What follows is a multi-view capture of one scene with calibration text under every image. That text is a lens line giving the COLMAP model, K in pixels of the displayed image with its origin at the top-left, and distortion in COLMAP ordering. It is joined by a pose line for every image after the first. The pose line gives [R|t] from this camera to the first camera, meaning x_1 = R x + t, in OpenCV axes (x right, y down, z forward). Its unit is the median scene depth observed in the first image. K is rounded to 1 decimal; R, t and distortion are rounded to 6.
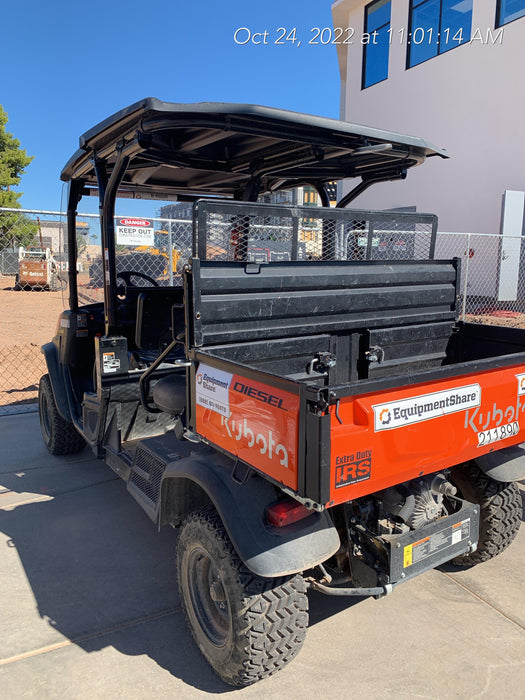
lens RADIAL K [[531.4, 0, 268.8], [0, 531.4, 347.0], [0, 0, 1]] dist [0.056556, -0.076356]
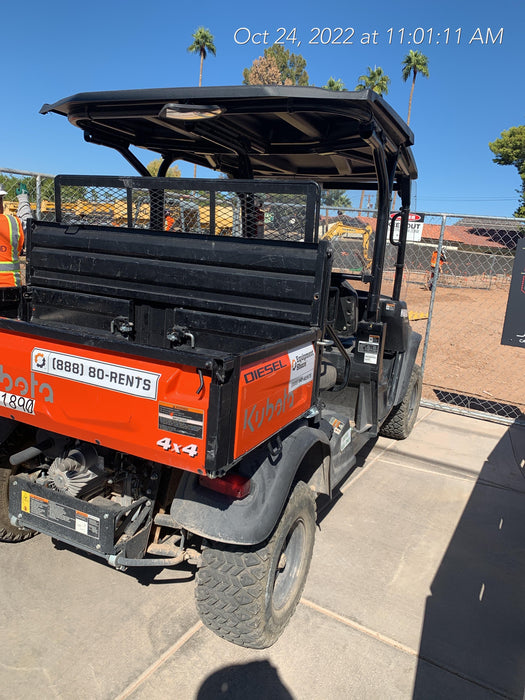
lens RADIAL K [[531.4, 0, 265.3], [0, 531.4, 345.0], [0, 0, 1]] dist [0.056556, -0.076356]
pose [[0.496415, 0.198854, -0.845002, 1.343239], [-0.221027, 0.970282, 0.098489, -0.119044], [0.839475, 0.137877, 0.525615, 0.810973]]
